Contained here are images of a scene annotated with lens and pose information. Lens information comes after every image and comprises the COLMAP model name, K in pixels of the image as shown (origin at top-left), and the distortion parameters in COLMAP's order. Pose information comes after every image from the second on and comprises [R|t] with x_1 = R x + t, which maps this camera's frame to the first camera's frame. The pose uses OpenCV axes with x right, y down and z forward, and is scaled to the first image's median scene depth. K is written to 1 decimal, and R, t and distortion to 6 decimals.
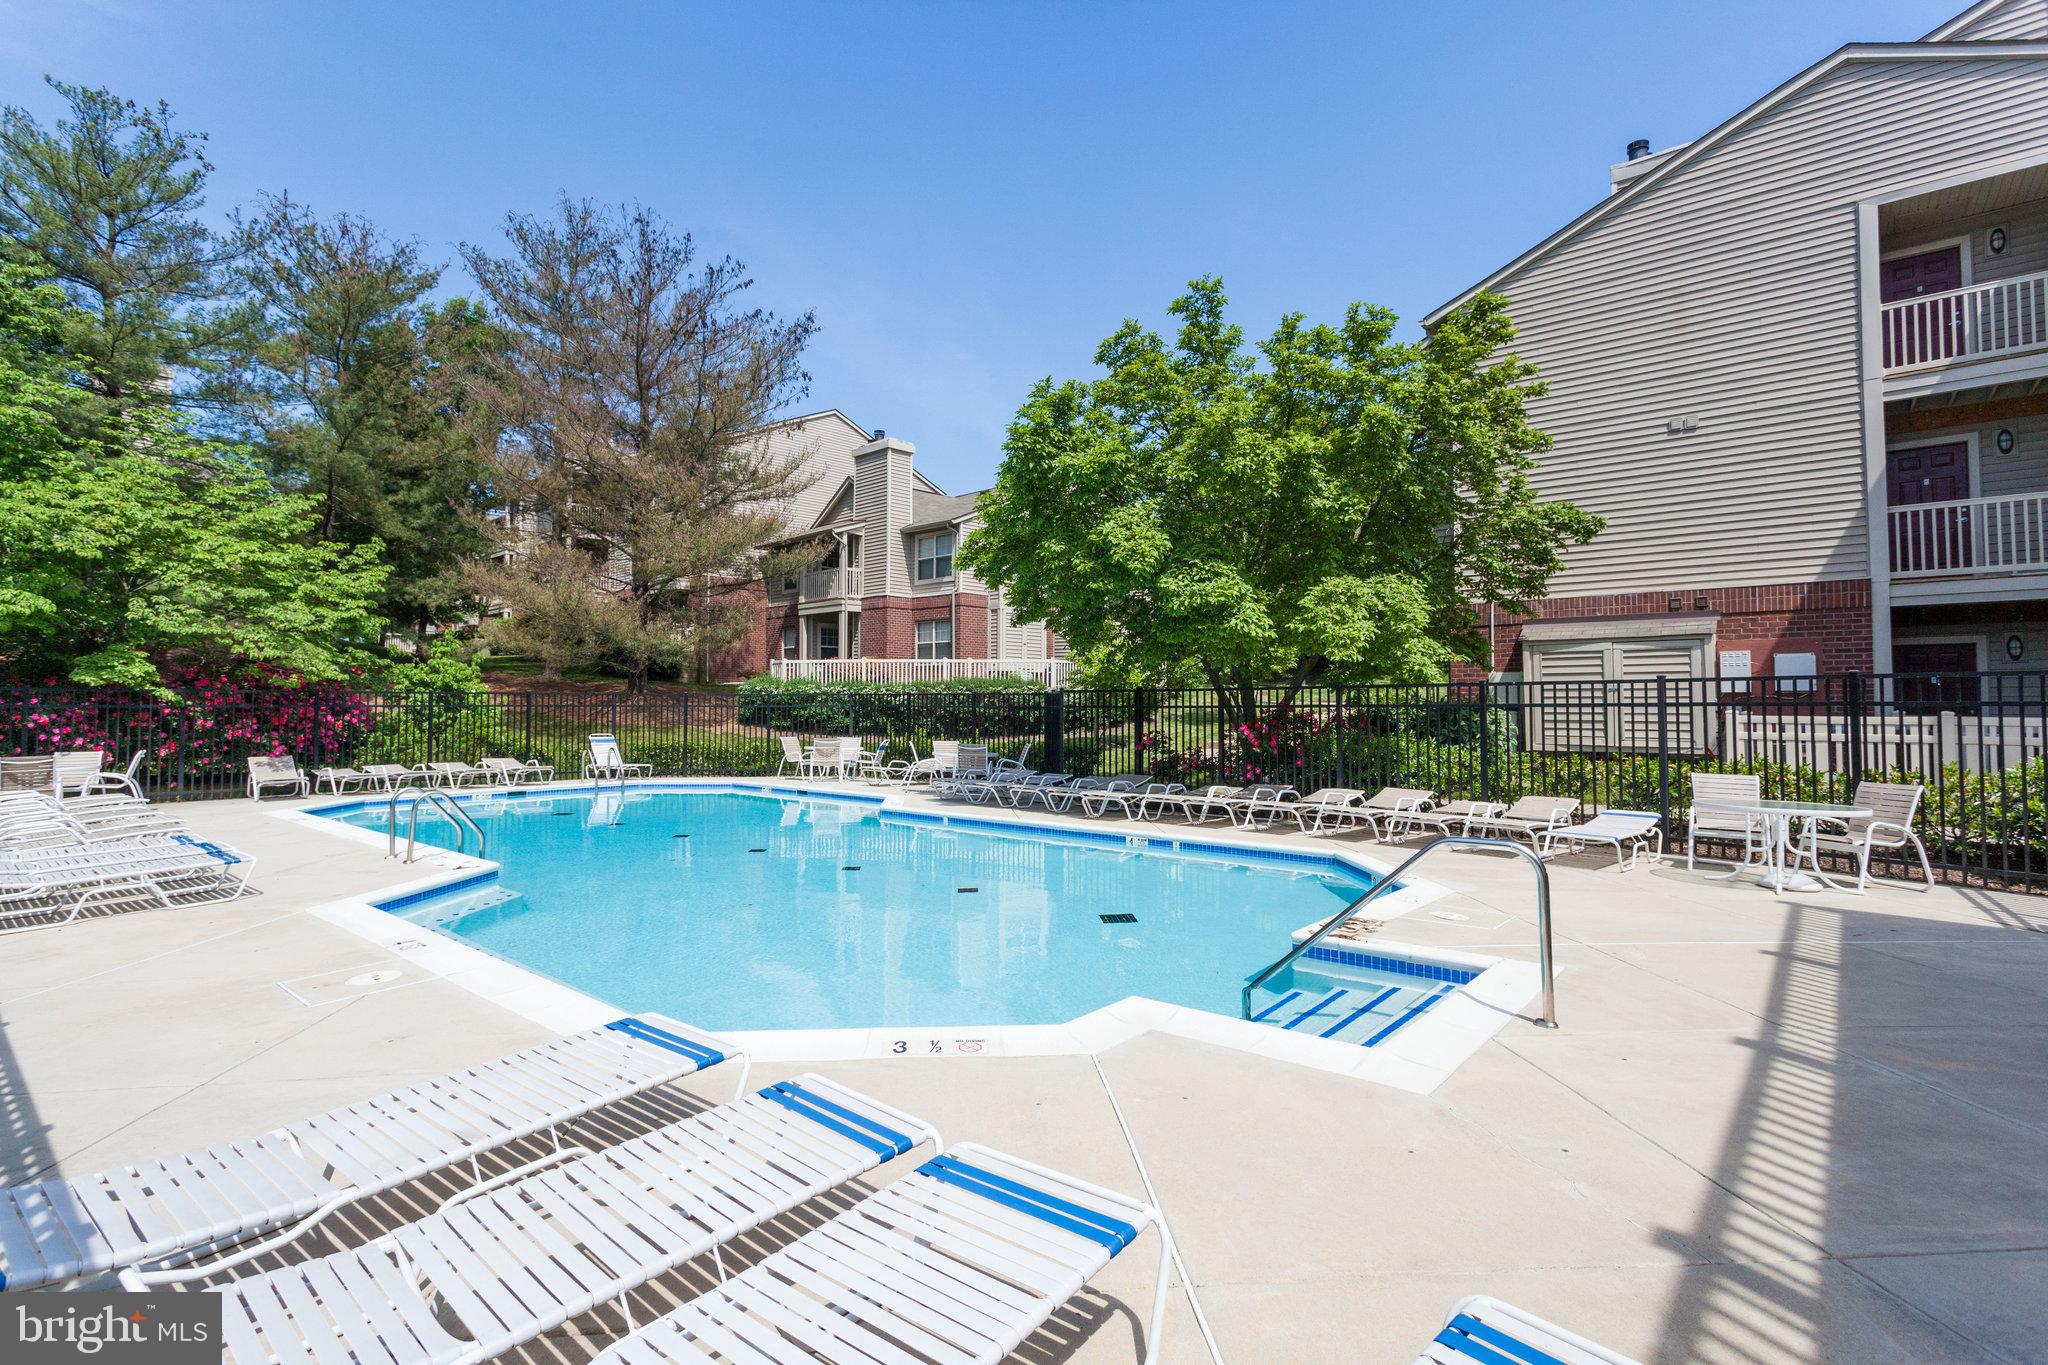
lens RADIAL K [[982.6, 0, 1024.0], [0, 982.6, 682.5], [0, 0, 1]] dist [0.000717, 0.000348]
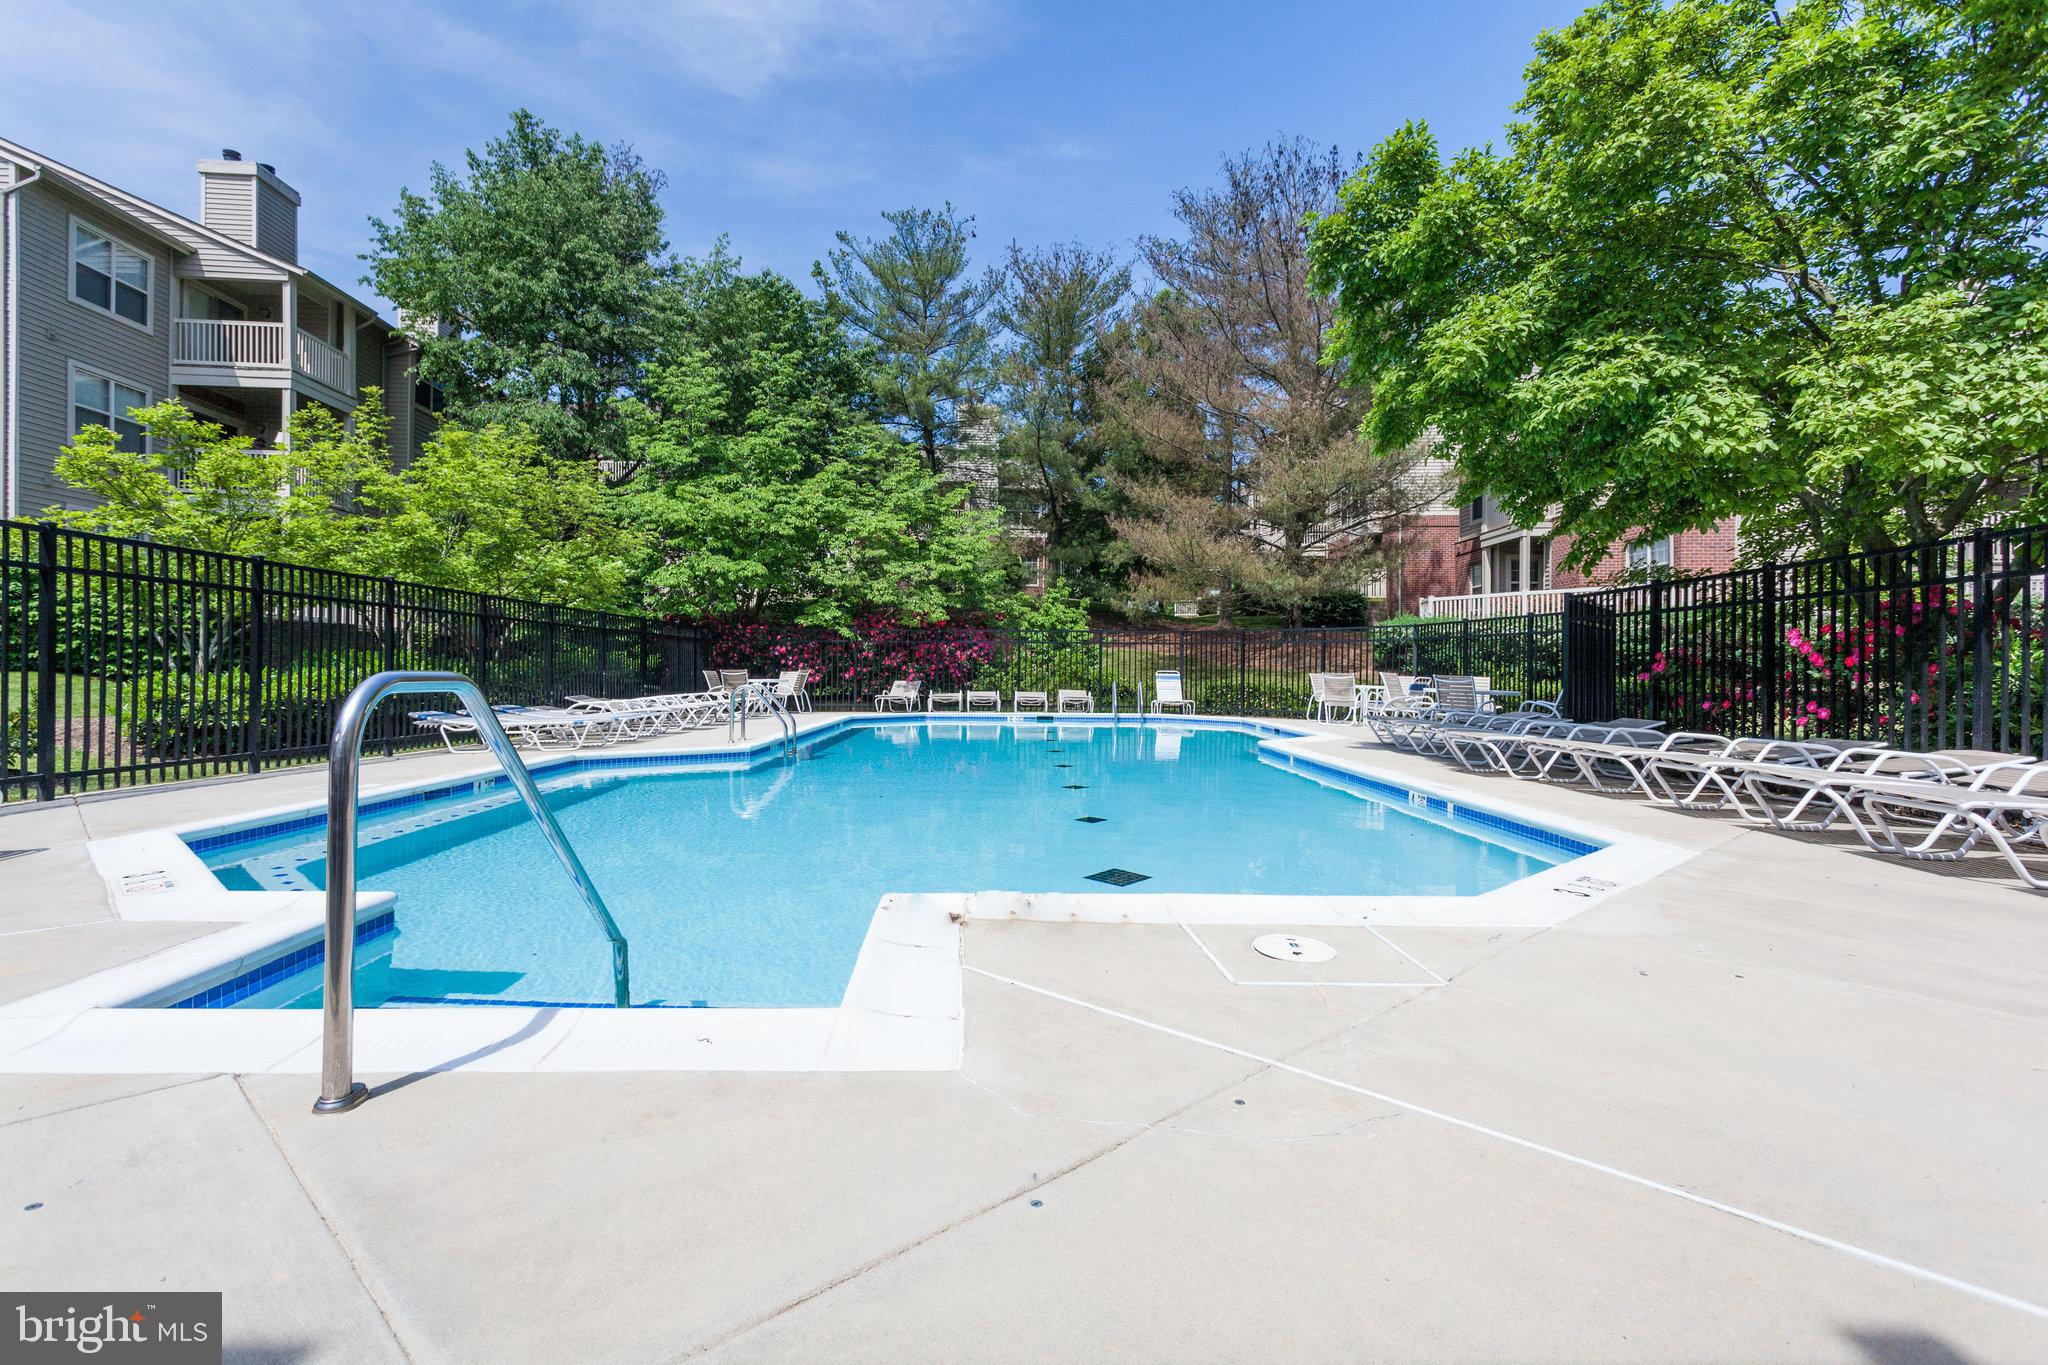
lens RADIAL K [[972.8, 0, 1024.0], [0, 972.8, 682.5], [0, 0, 1]] dist [-0.000677, -0.000092]
pose [[0.664376, 0.012956, -0.747286, 0.265499], [0.010722, 0.999582, 0.026862, 0.041705], [0.747321, -0.025859, 0.663959, 0.245825]]
